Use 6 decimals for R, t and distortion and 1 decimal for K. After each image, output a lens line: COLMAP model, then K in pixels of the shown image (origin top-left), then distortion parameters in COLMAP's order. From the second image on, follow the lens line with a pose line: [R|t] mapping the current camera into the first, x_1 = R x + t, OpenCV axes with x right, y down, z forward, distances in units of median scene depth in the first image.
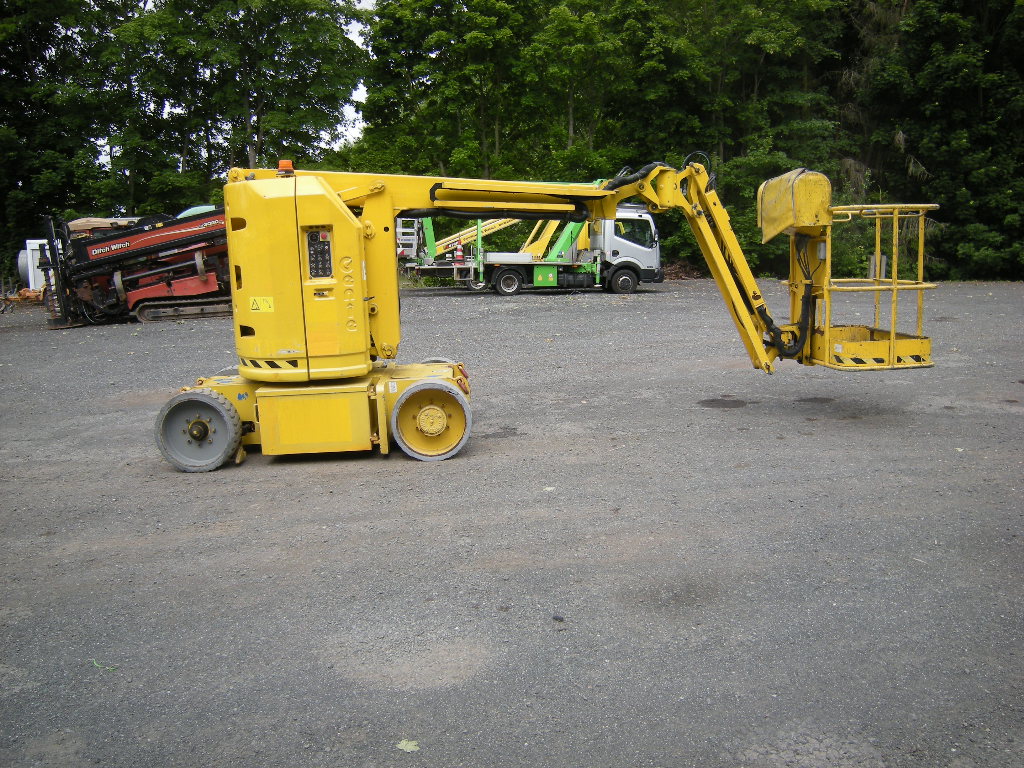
lens RADIAL K [[850.8, 0, 512.0], [0, 850.8, 384.0], [0, 0, 1]] dist [-0.124813, 0.062015]
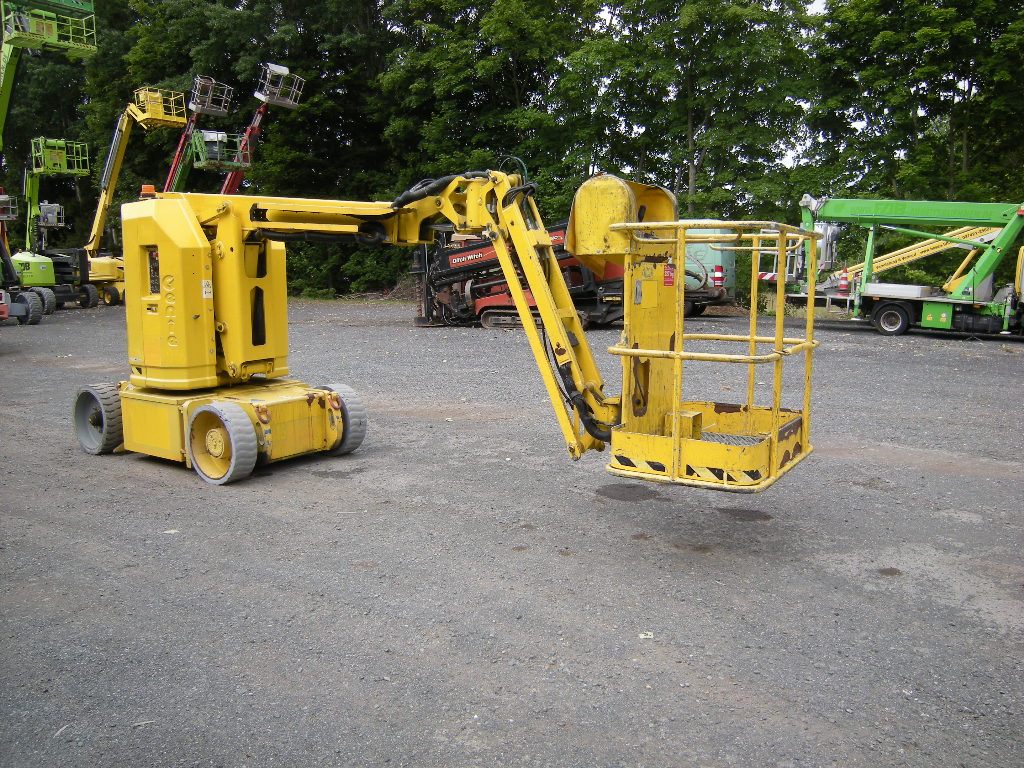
lens RADIAL K [[850.8, 0, 512.0], [0, 850.8, 384.0], [0, 0, 1]] dist [-0.124813, 0.062015]
pose [[0.789121, 0.118779, -0.602644, 0.262315], [-0.131437, 0.991052, 0.023225, -0.032469], [0.600010, 0.060883, 0.797672, 0.146868]]
